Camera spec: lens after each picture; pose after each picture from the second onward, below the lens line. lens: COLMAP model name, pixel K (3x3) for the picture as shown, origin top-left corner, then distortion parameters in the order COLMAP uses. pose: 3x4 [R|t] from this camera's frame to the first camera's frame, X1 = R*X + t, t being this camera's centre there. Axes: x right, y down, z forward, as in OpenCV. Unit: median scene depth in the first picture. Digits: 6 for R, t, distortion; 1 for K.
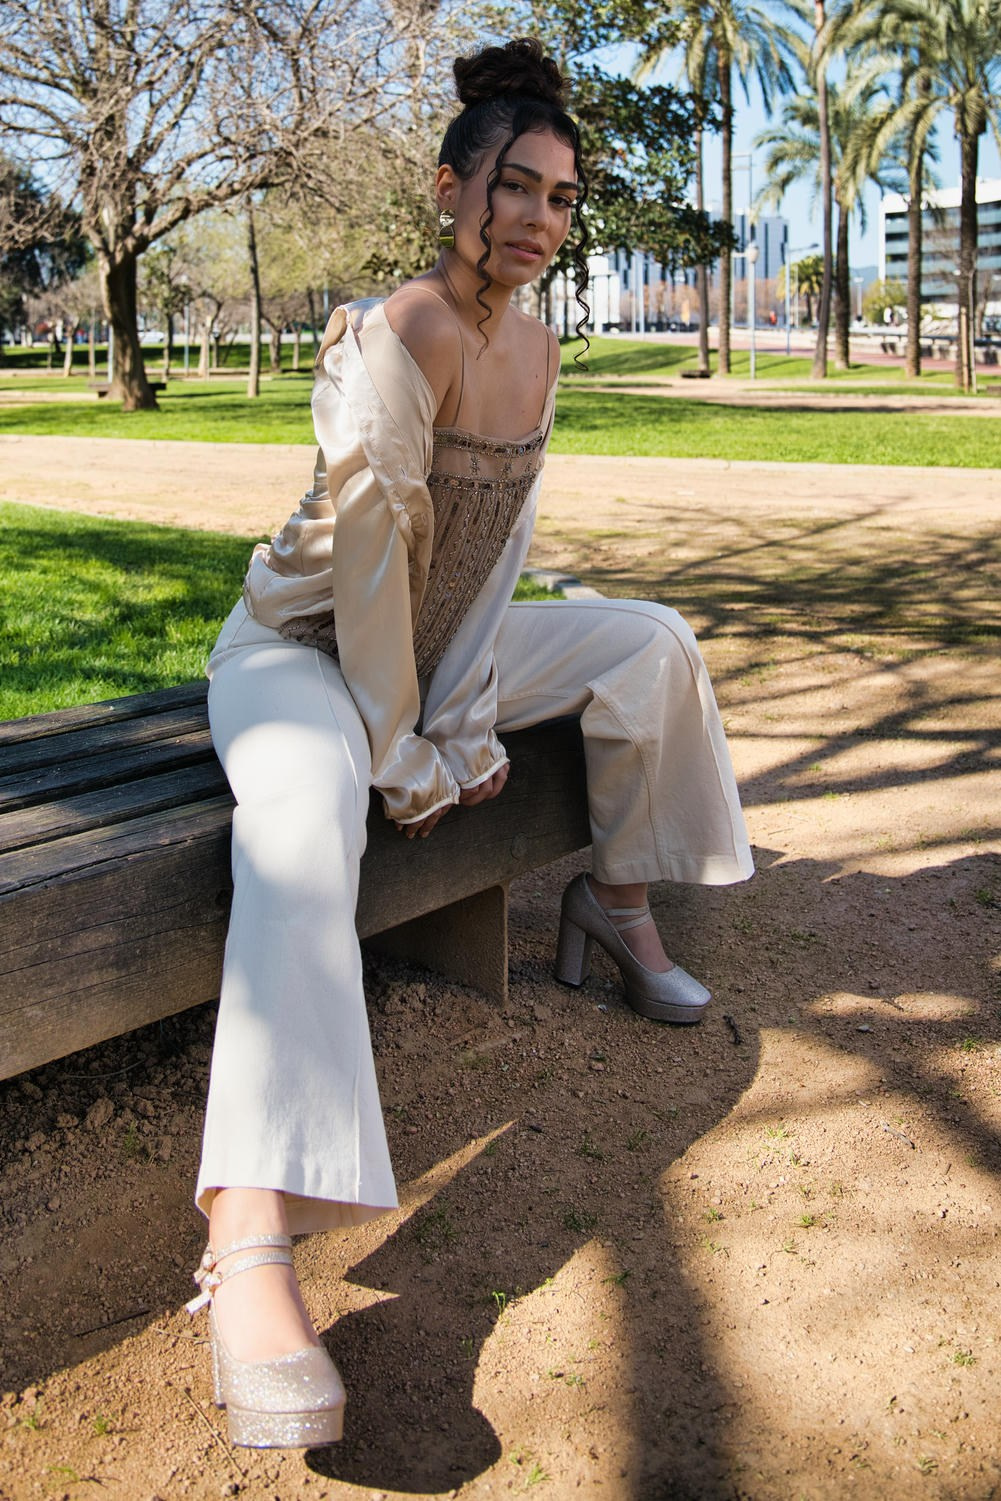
lens RADIAL K [[1508.2, 0, 490.6], [0, 1508.2, 449.4], [0, 0, 1]] dist [-0.169950, 0.000000]
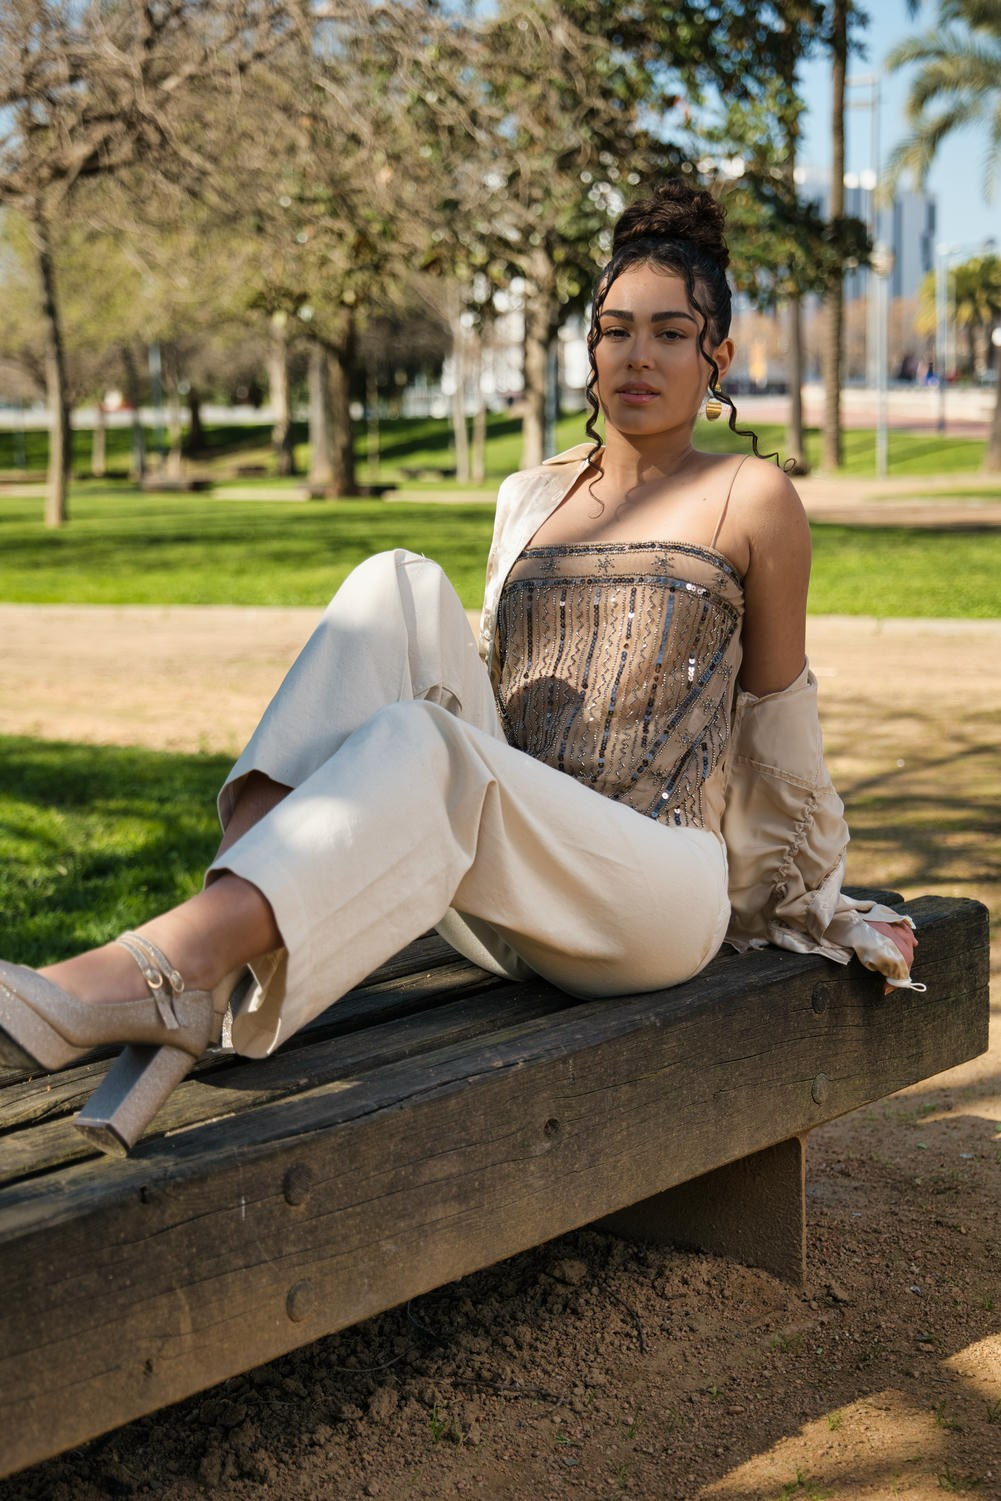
lens RADIAL K [[2571.5, 0, 502.6], [0, 2571.5, 783.0], [0, 0, 1]] dist [0.113068, 0.000000]
pose [[0.999306, -0.021772, 0.030236, -0.057174], [0.019615, 0.997361, 0.069903, -0.004902], [-0.031678, -0.069261, 0.997095, -0.129207]]
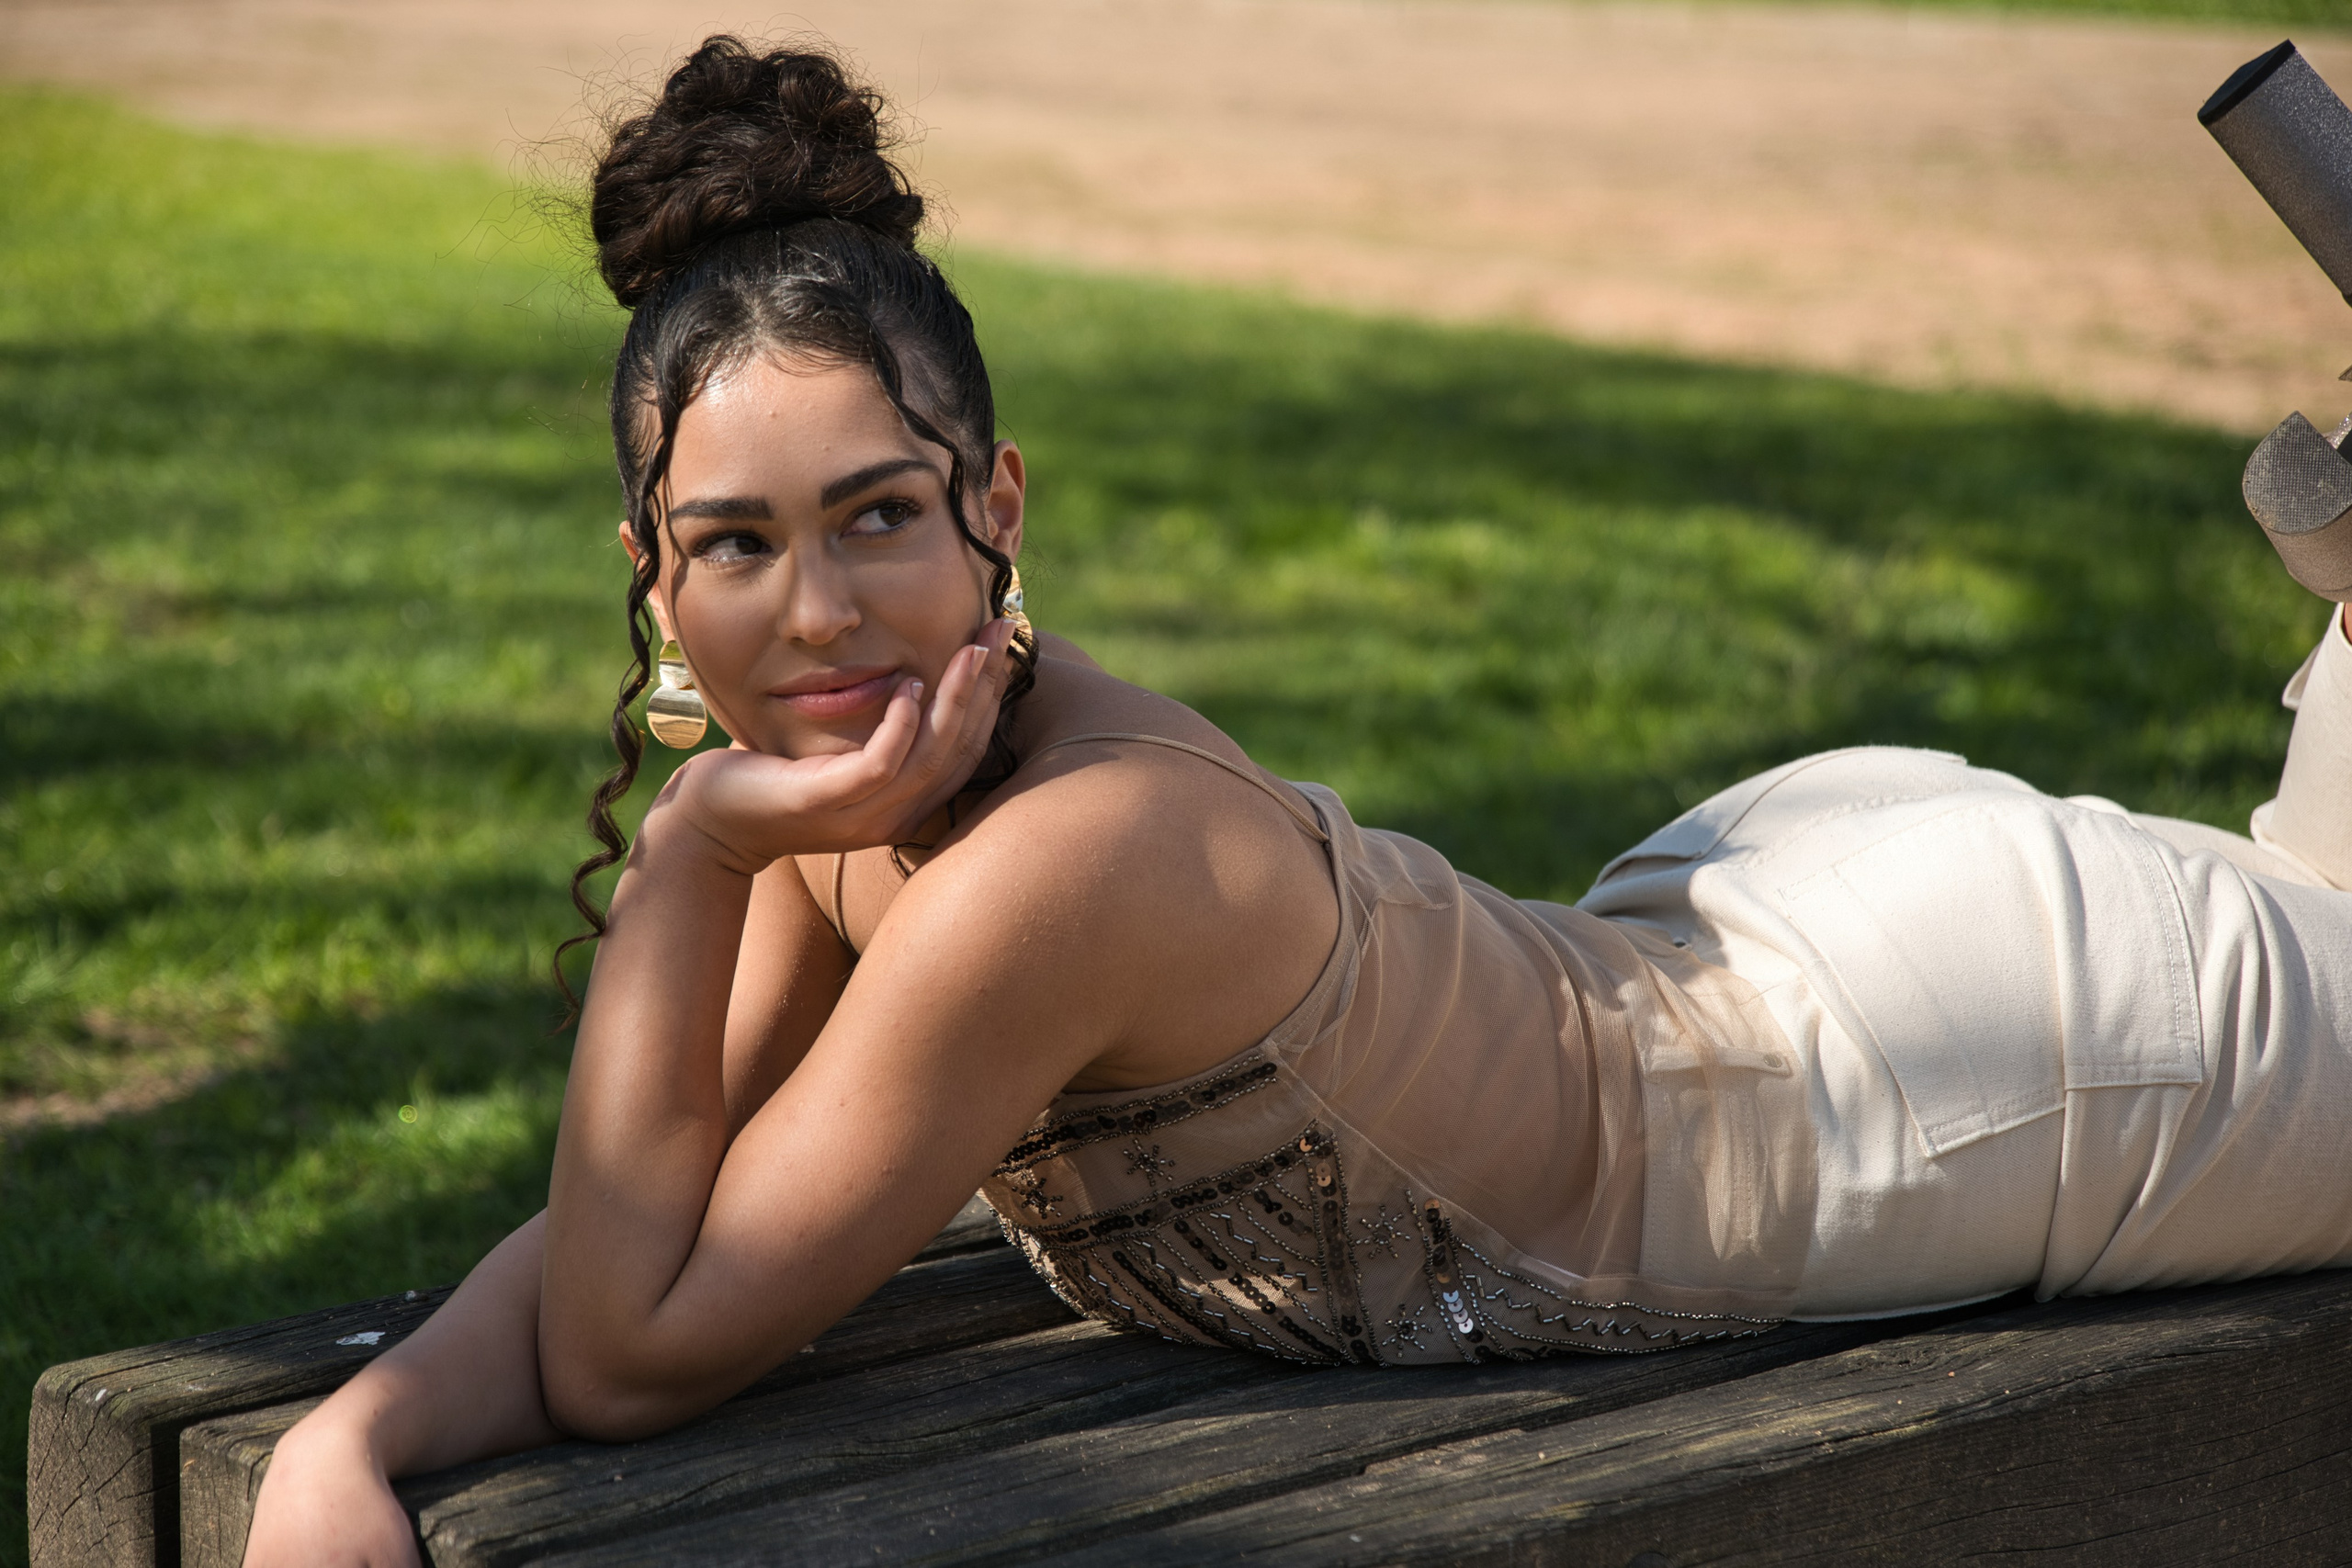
lens RADIAL K [[6827.9, 0, 1094.4], [0, 6827.9, 901.1], [0, 0, 1]] dist [0.124579, 0.000000]
pose [[0.988782, 0.034151, -0.145412, -0.129381], [-0.014135, 0.990536, 0.136523, -0.018779], [0.148699, -0.132936, 0.979907, -0.288468]]
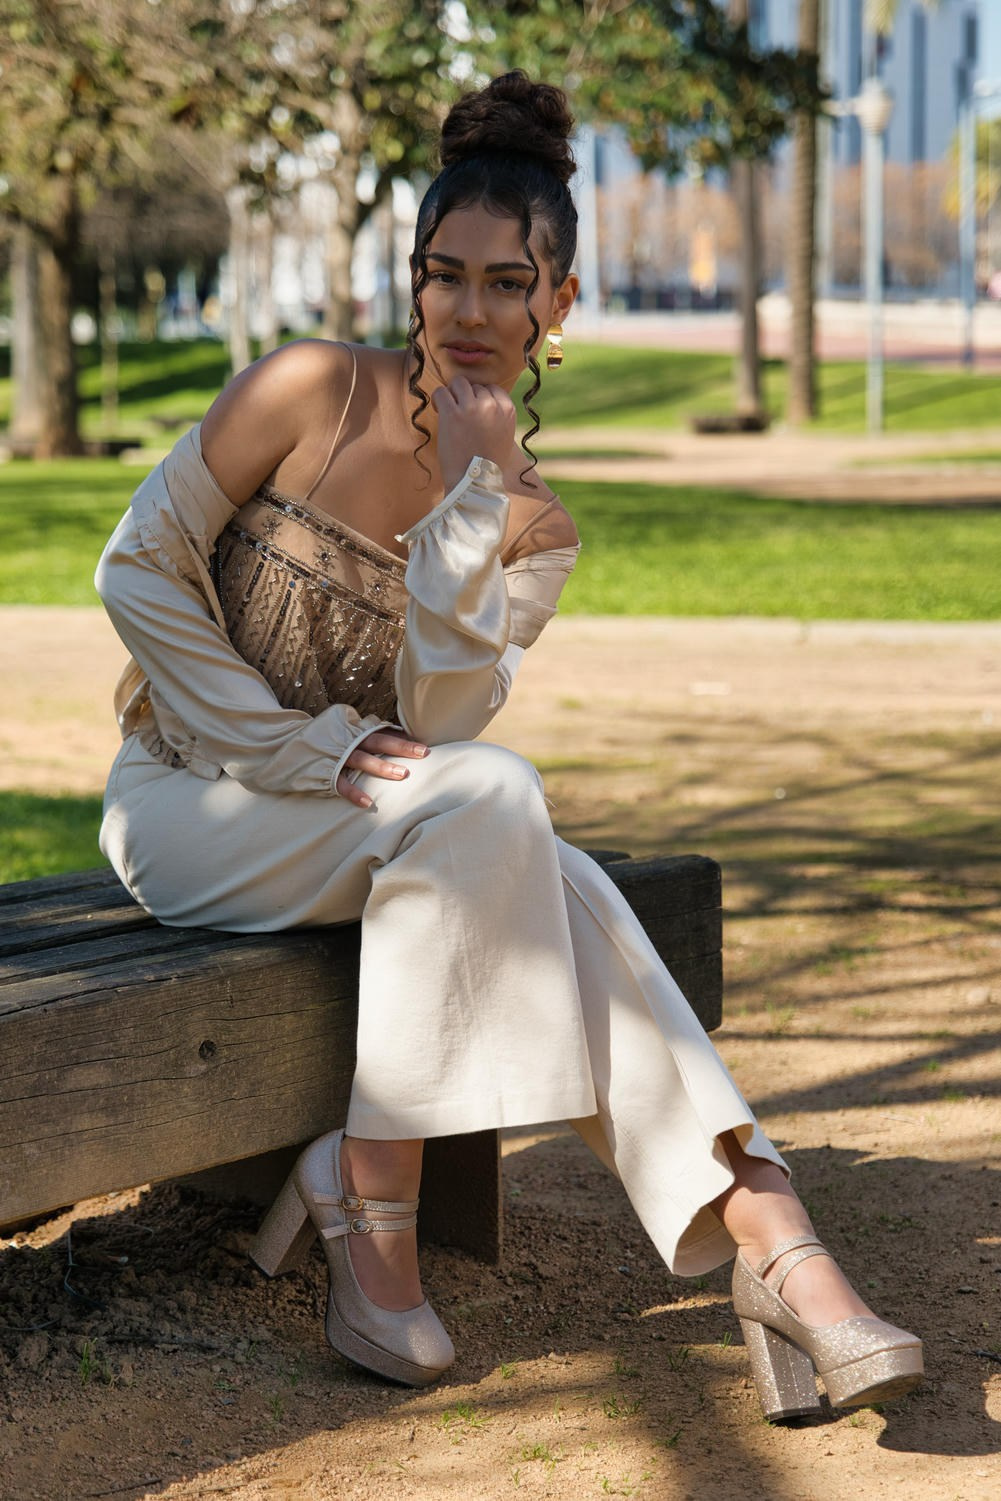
lens RADIAL K [[3992.5, 0, 436.0], [0, 3992.5, 805.5], [0, 0, 1]] dist [0.239712, 0.000000]
pose [[0.997974, -0.018479, 0.060873, -0.041977], [0.015772, 0.998878, 0.044647, 0.011989], [-0.061629, -0.043596, 0.997147, -0.310591]]
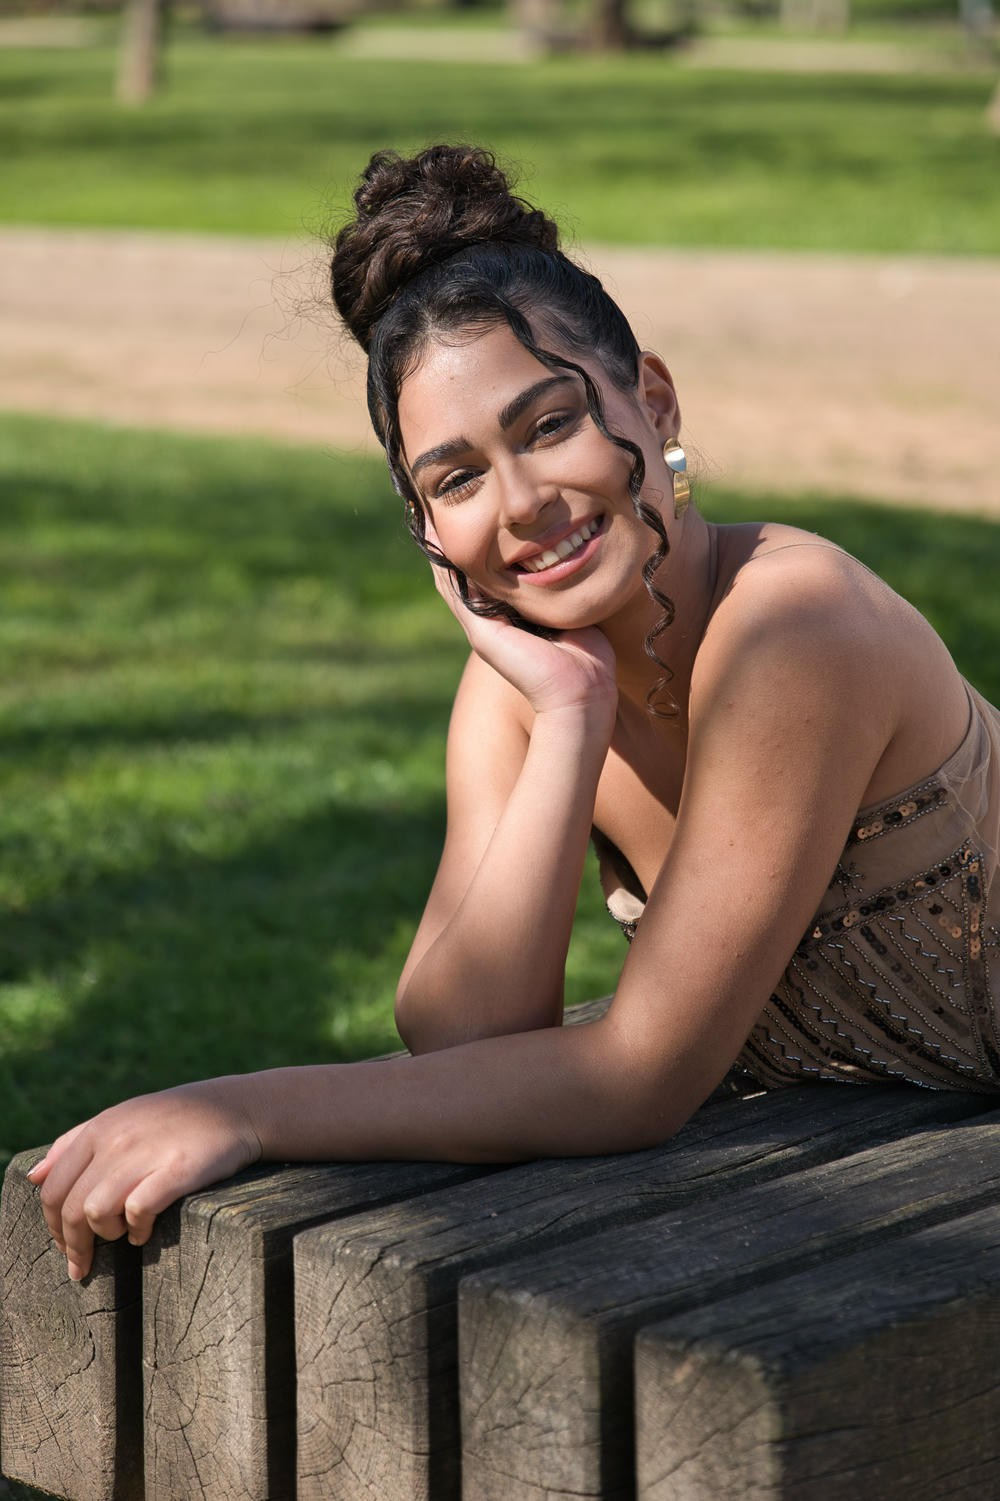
lens RADIAL K [[4746.5, 0, 499.7], [0, 4746.5, 749.6], [0, 0, 1]] dist [0.159345, 0.000000]
pose [[0.999689, 0.004577, -0.024502, -0.202531], [-0.001985, 0.994491, 0.104808, -0.006572], [0.024847, -0.104727, 0.994191, -0.275027]]
